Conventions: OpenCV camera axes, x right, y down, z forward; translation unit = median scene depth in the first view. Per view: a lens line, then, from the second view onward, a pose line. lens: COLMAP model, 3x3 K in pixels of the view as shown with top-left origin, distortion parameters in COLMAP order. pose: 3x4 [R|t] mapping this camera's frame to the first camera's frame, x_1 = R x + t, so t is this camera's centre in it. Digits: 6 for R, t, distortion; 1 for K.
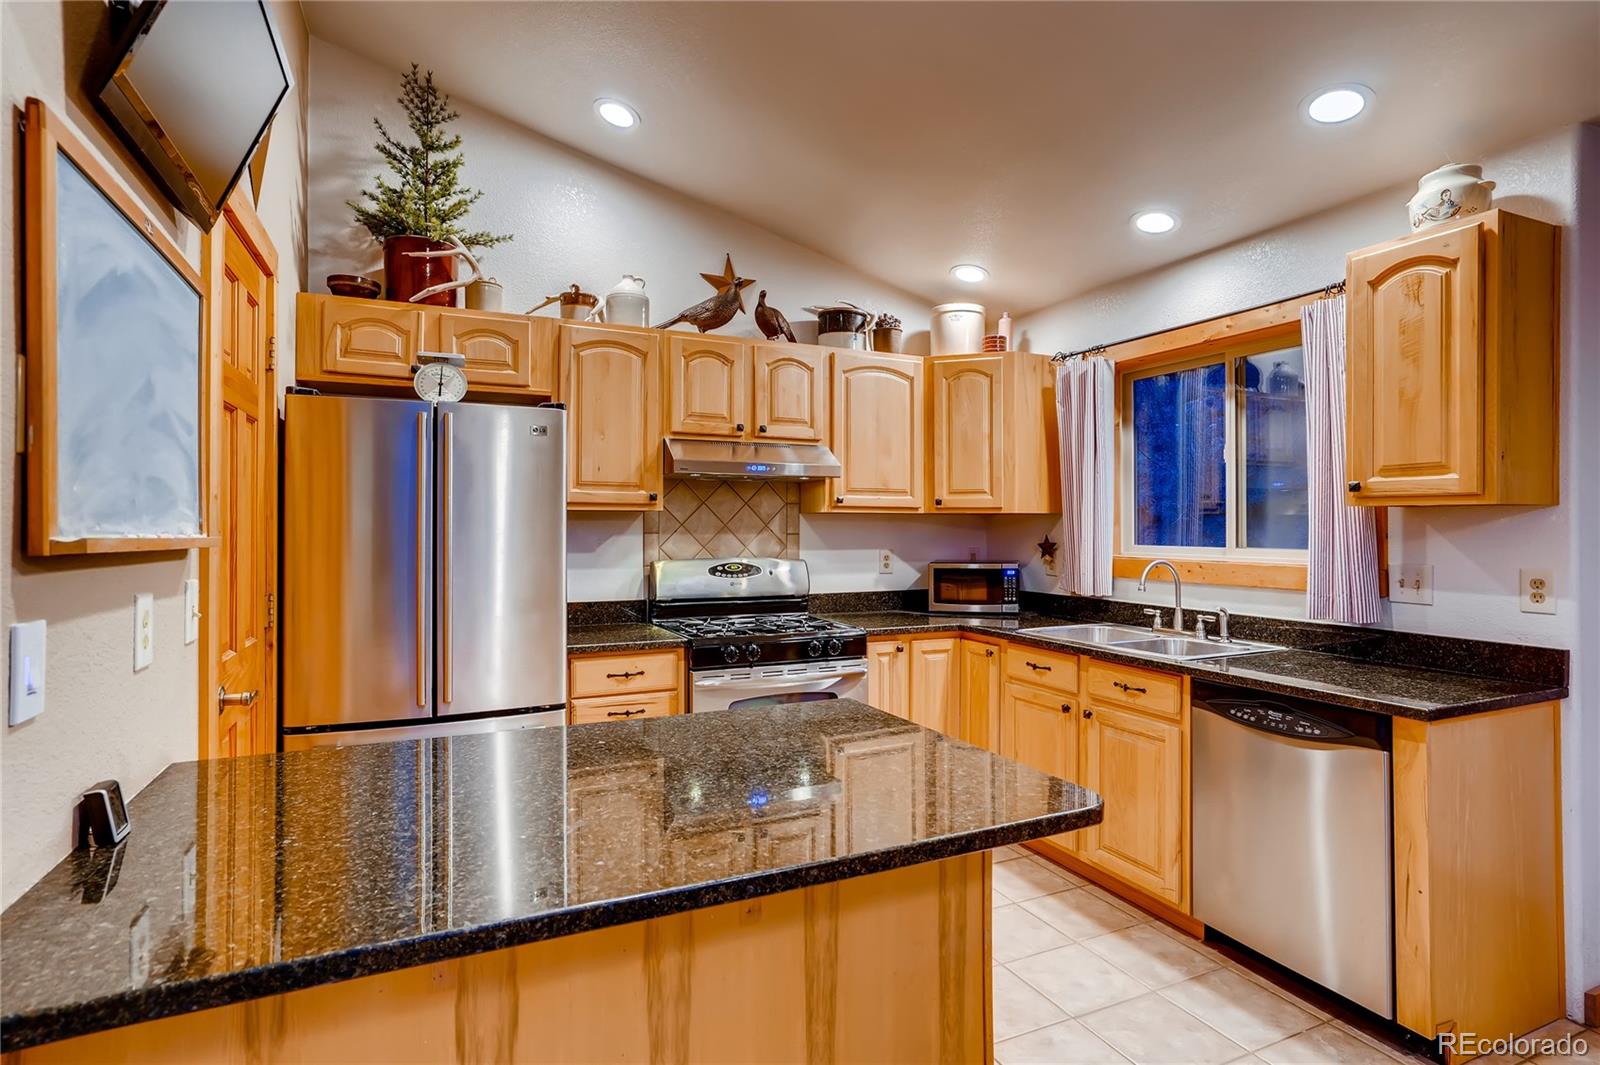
lens RADIAL K [[820.8, 0, 794.8], [0, 820.8, 523.4], [0, 0, 1]] dist [-0.006633, 0.006242]
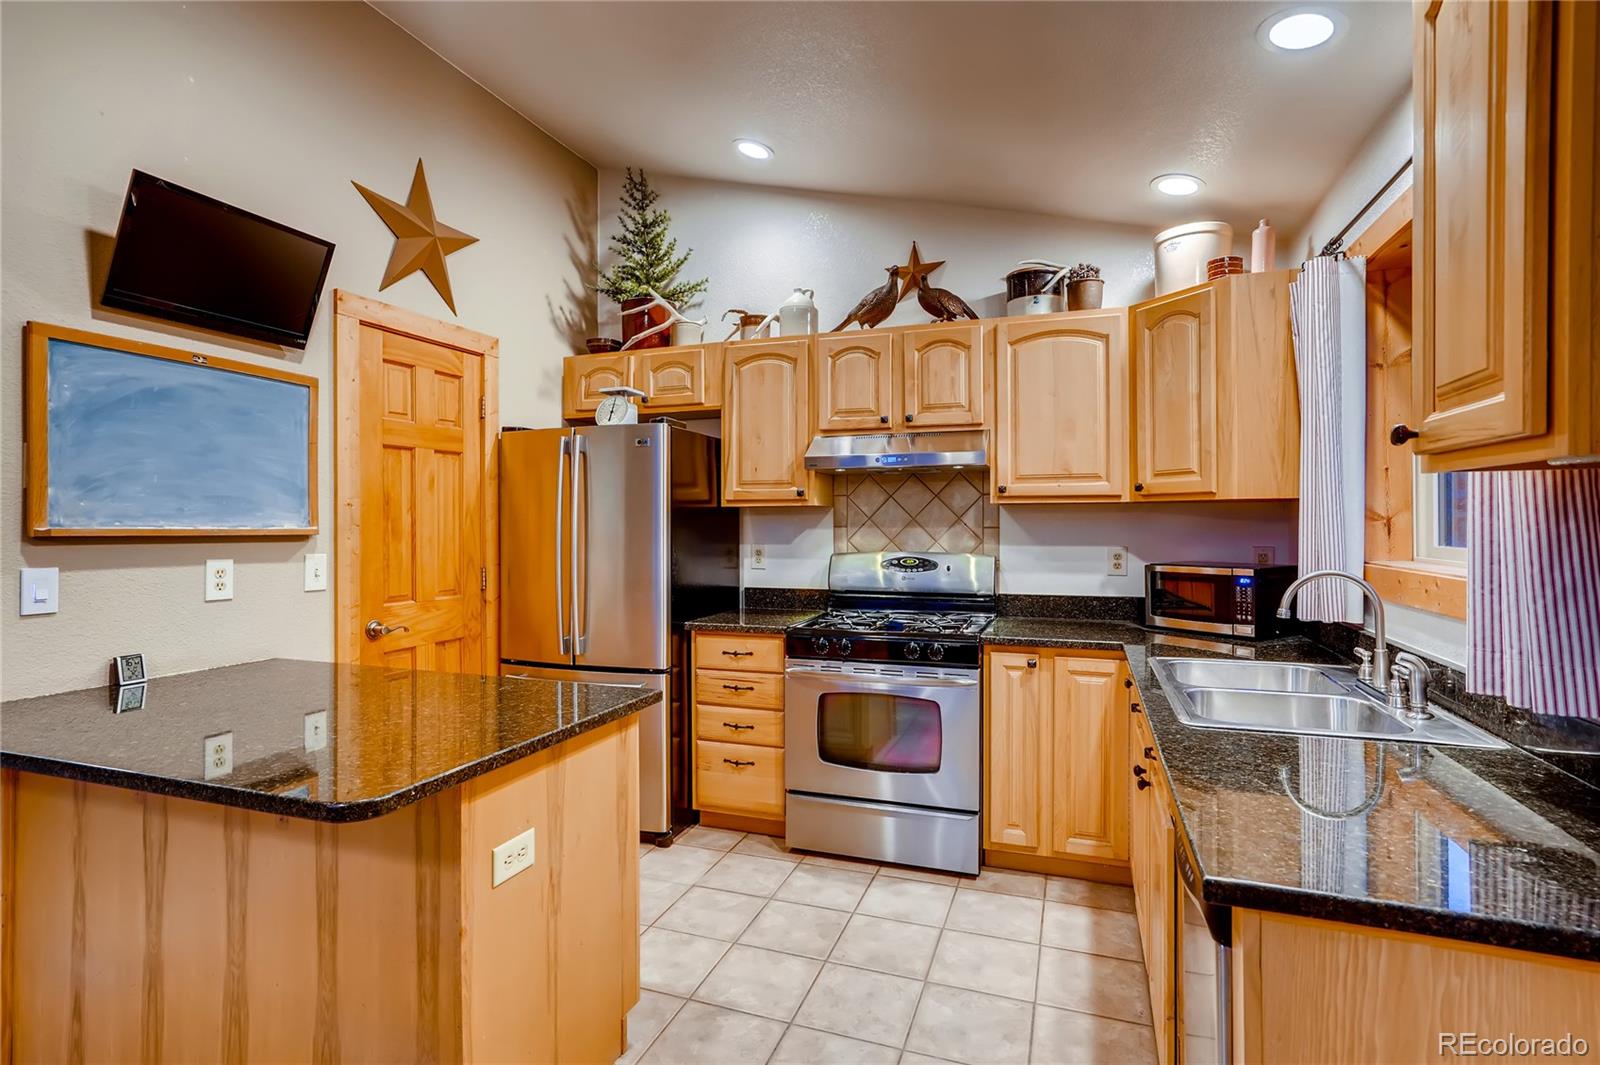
lens RADIAL K [[775.5, 0, 797.4], [0, 775.5, 522.1], [0, 0, 1]] dist [-0.007955, 0.002399]
pose [[0.713743, -0.004141, -0.700396, 0.541672], [0.007843, 0.999967, 0.002081, 0.003795], [0.700364, -0.006978, 0.713752, 0.279344]]
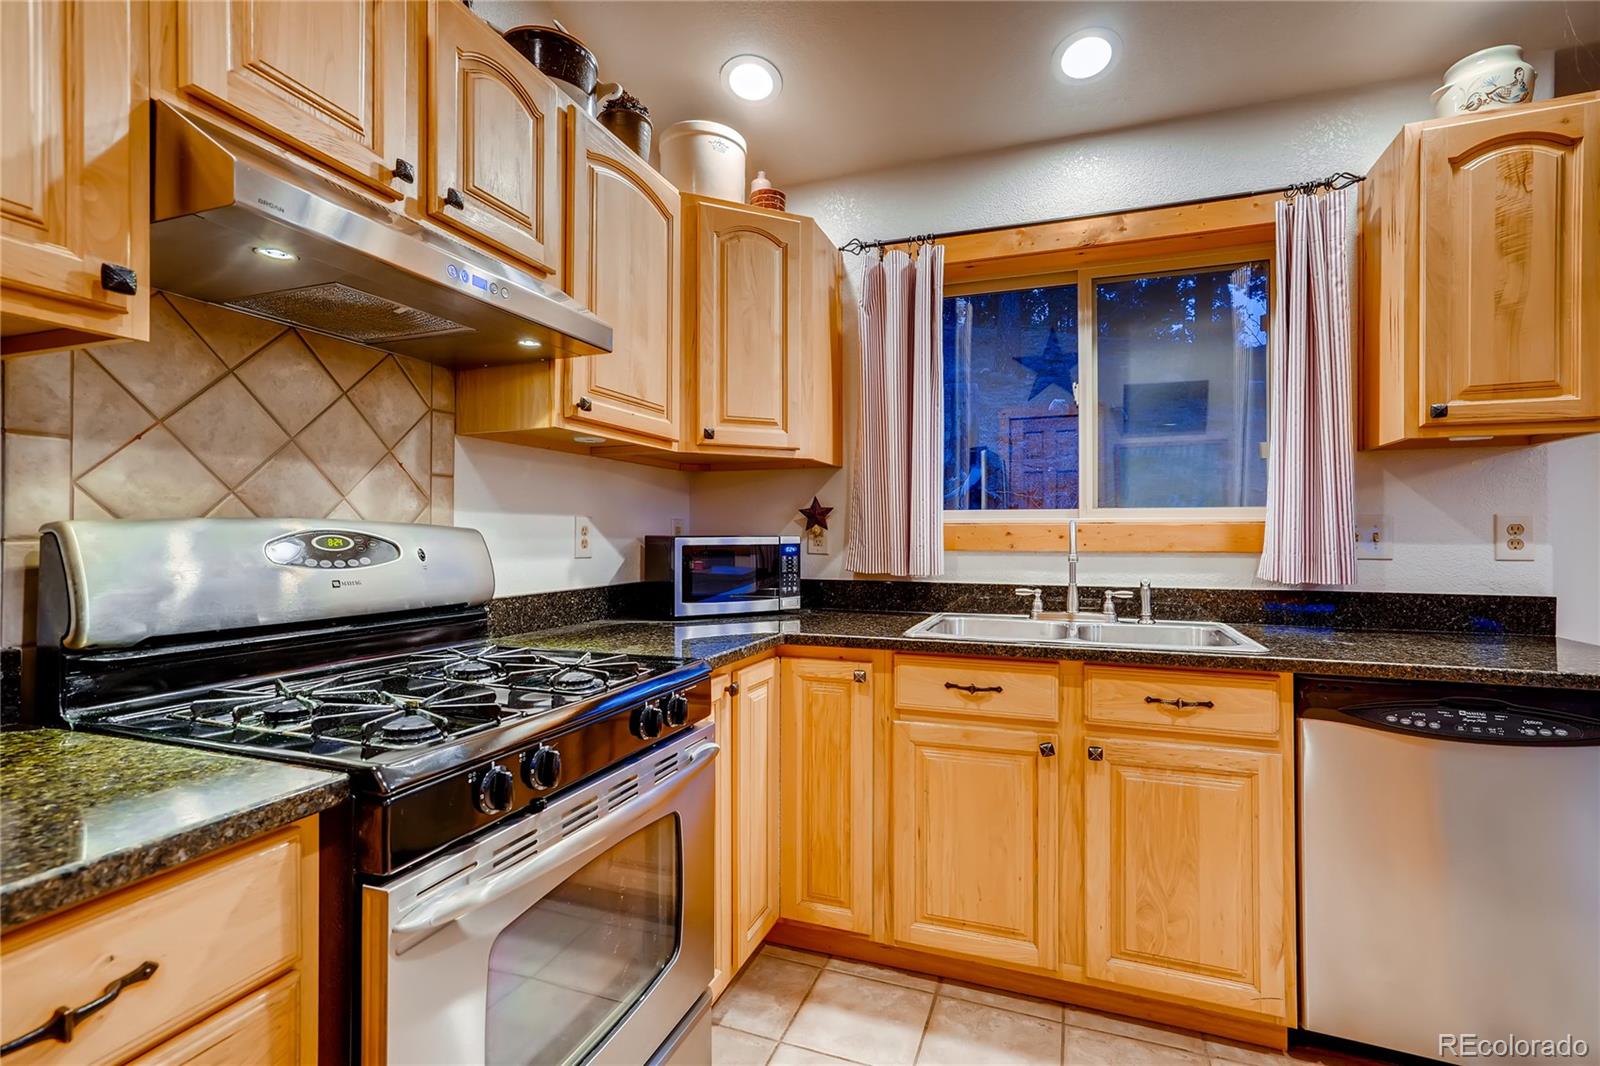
lens RADIAL K [[742.6, 0, 801.5], [0, 742.6, 532.8], [0, 0, 1]] dist [-0.002500, 0.002676]
pose [[0.705451, 0.002929, 0.708752, -0.191039], [-0.003152, 0.999995, -0.000995, 0.054717], [-0.708751, -0.001532, 0.705457, 0.665978]]
